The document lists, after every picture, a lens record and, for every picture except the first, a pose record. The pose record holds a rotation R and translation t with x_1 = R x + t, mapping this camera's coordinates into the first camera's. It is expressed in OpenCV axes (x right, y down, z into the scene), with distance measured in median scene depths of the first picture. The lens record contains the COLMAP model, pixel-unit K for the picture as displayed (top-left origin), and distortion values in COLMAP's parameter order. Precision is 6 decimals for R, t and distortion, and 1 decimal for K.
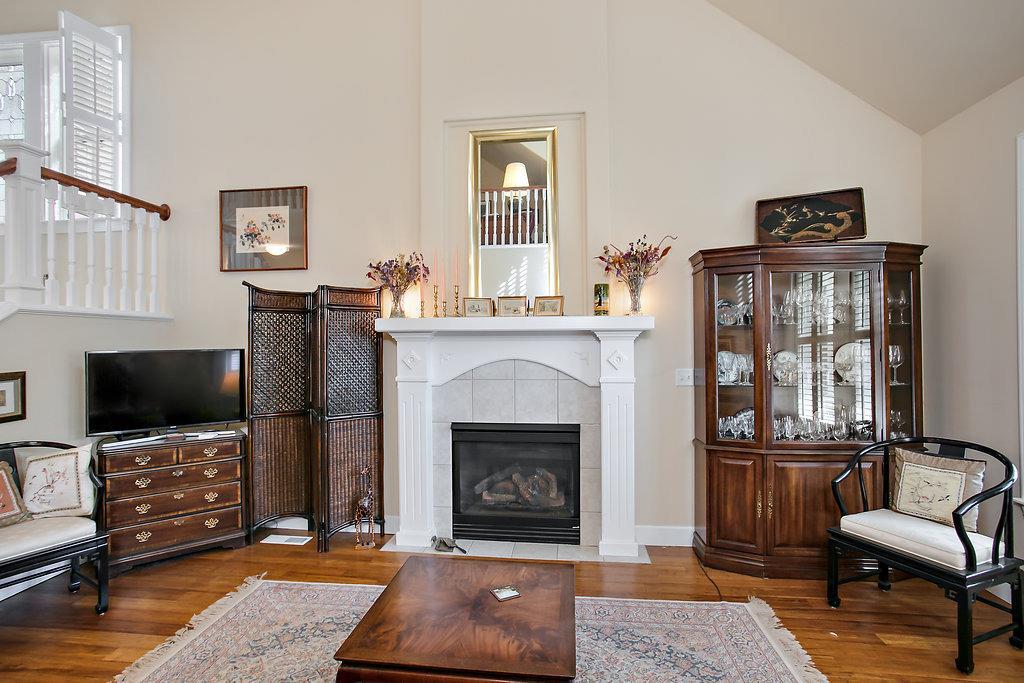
lens RADIAL K [[495.5, 0, 526.0], [0, 495.5, 343.6], [0, 0, 1]] dist [-0.046895, 0.022032]
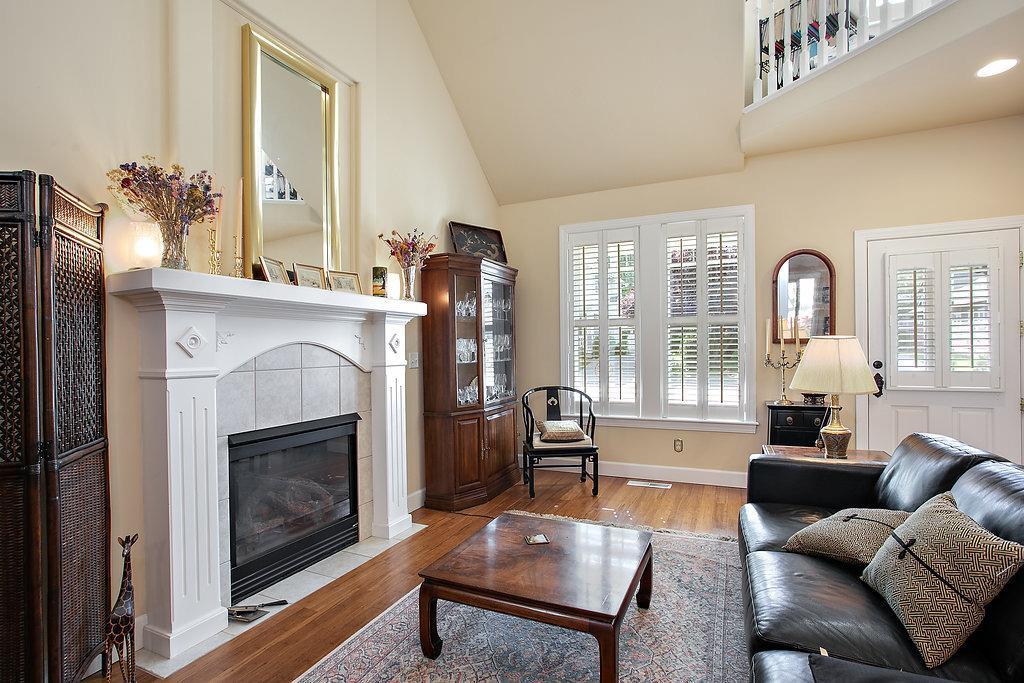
lens RADIAL K [[495.5, 0, 507.0], [0, 495.5, 351.7], [0, 0, 1]] dist [-0.046895, 0.022032]
pose [[0.310506, -0.004984, 0.950558, -0.690587], [0.008736, 0.999959, 0.002389, 0.047776], [-0.950531, 0.007562, 0.310537, 0.440100]]
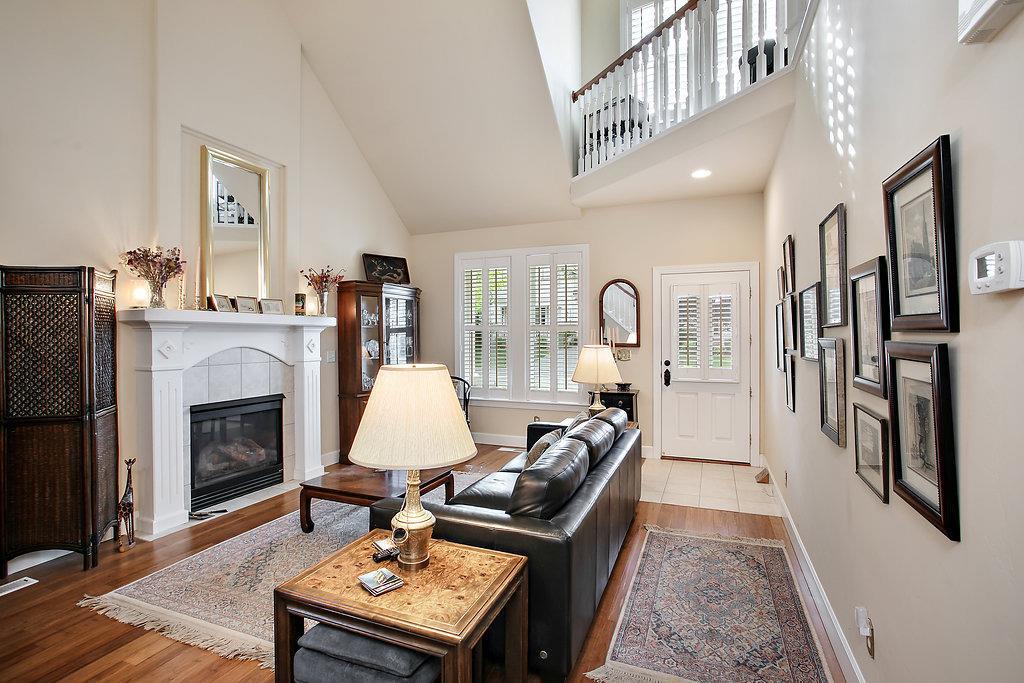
lens RADIAL K [[495.5, 0, 514.5], [0, 495.5, 342.0], [0, 0, 1]] dist [-0.046895, 0.022032]
pose [[0.261211, -0.005955, 0.965263, -1.035487], [-0.002230, 0.999975, 0.006772, 0.009117], [-0.965279, -0.003922, 0.261191, 0.025776]]
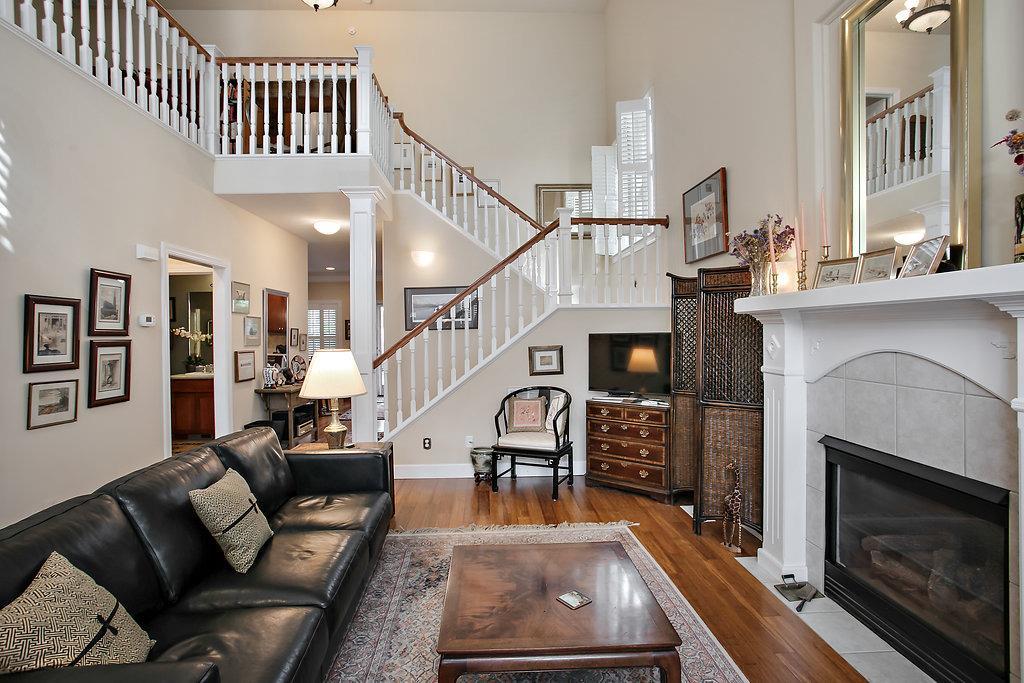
lens RADIAL K [[495.5, 0, 506.2], [0, 495.5, 342.3], [0, 0, 1]] dist [-0.046895, 0.022032]
pose [[0.156187, 0.024342, -0.987428, 0.496426], [0.008174, 0.999630, 0.025936, 0.000763], [0.987694, -0.012122, 0.155930, 0.442181]]
